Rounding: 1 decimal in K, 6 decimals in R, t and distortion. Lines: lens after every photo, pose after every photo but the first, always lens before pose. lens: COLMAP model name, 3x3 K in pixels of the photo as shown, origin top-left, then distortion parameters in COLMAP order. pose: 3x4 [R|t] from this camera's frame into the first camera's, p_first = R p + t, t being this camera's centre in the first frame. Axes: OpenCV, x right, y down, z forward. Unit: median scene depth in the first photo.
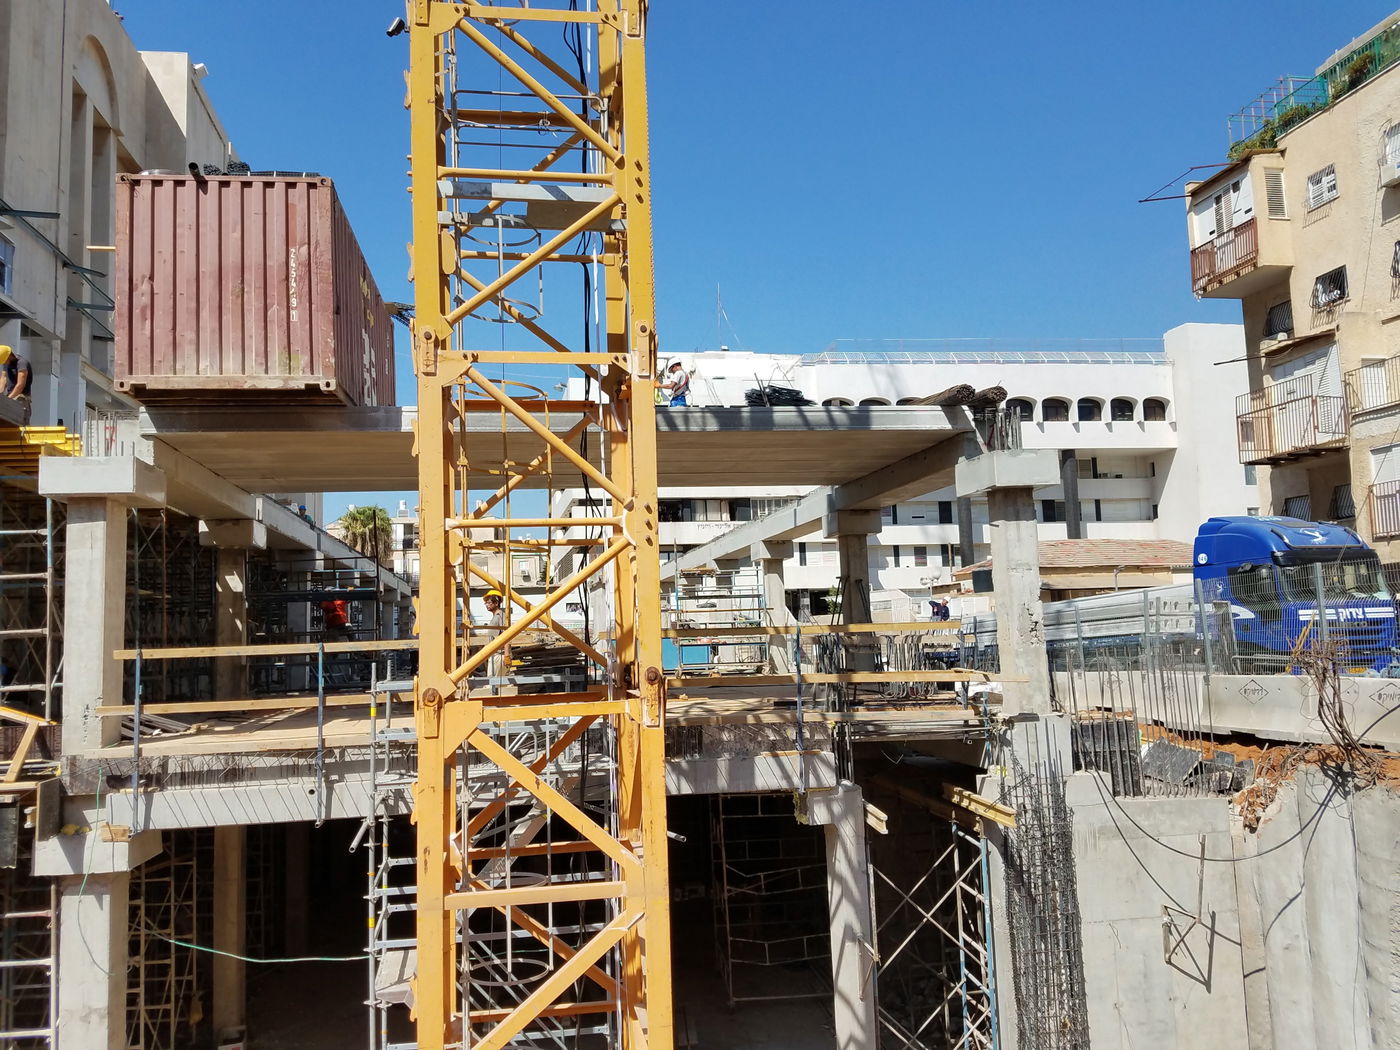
lens RADIAL K [[1077.4, 0, 665.4], [0, 1077.4, 527.5], [0, 0, 1]] dist [0.140919, -0.209185]
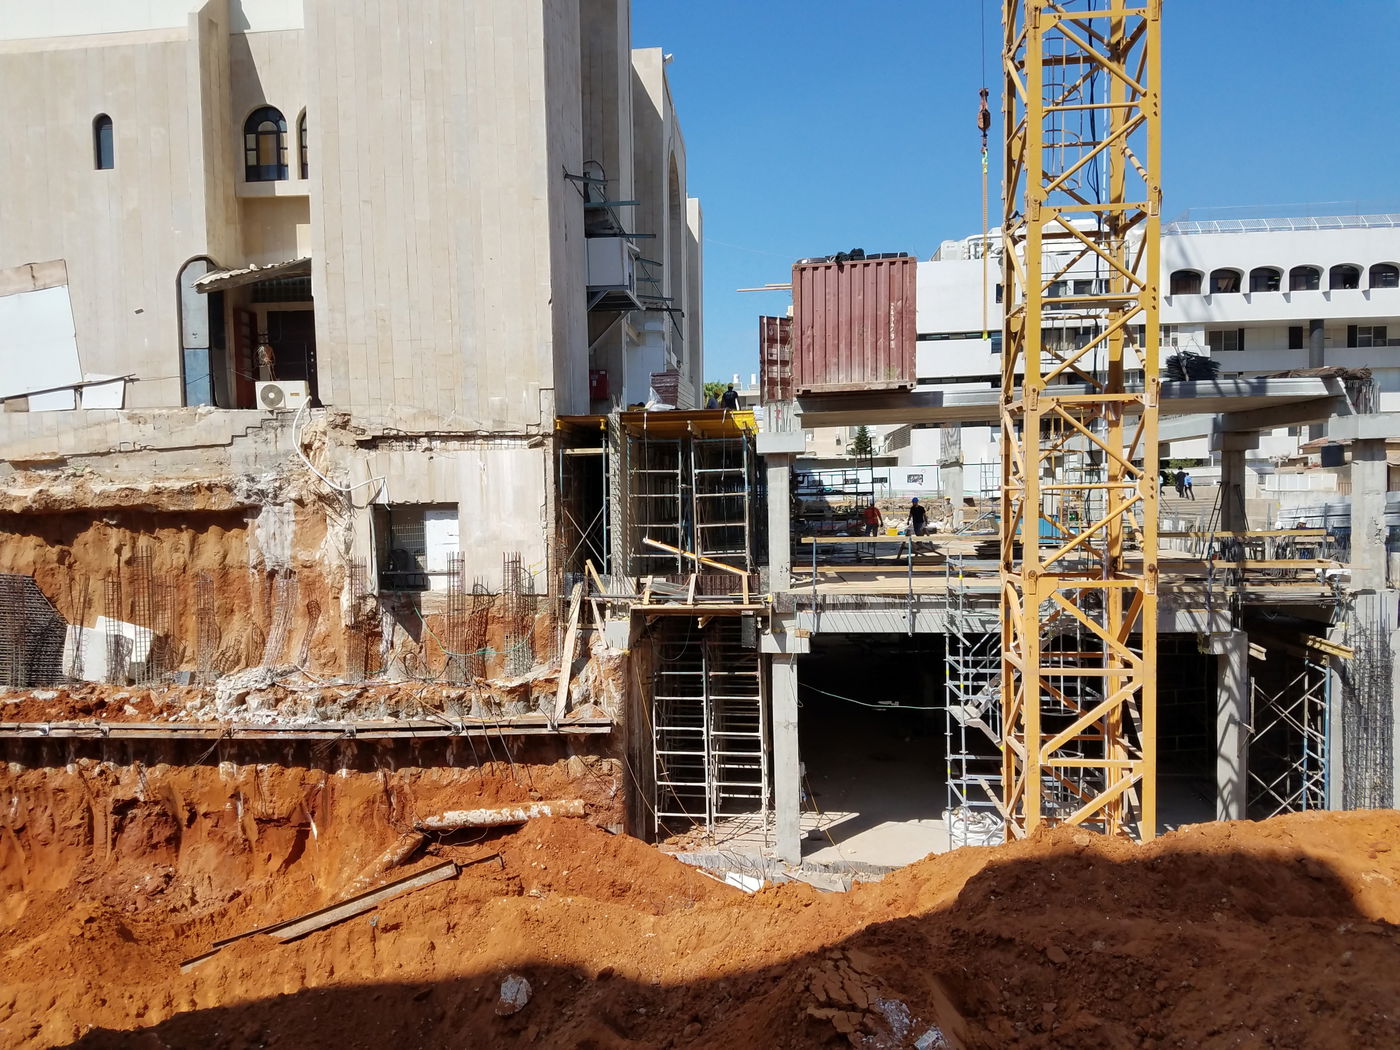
lens RADIAL K [[1047.6, 0, 674.9], [0, 1047.6, 539.5], [0, 0, 1]] dist [0.241158, -0.404010]
pose [[0.967997, 0.025468, -0.249667, -0.232630], [0.012244, 0.988860, 0.148343, -0.136415], [0.250663, -0.146653, 0.956902, -0.680690]]
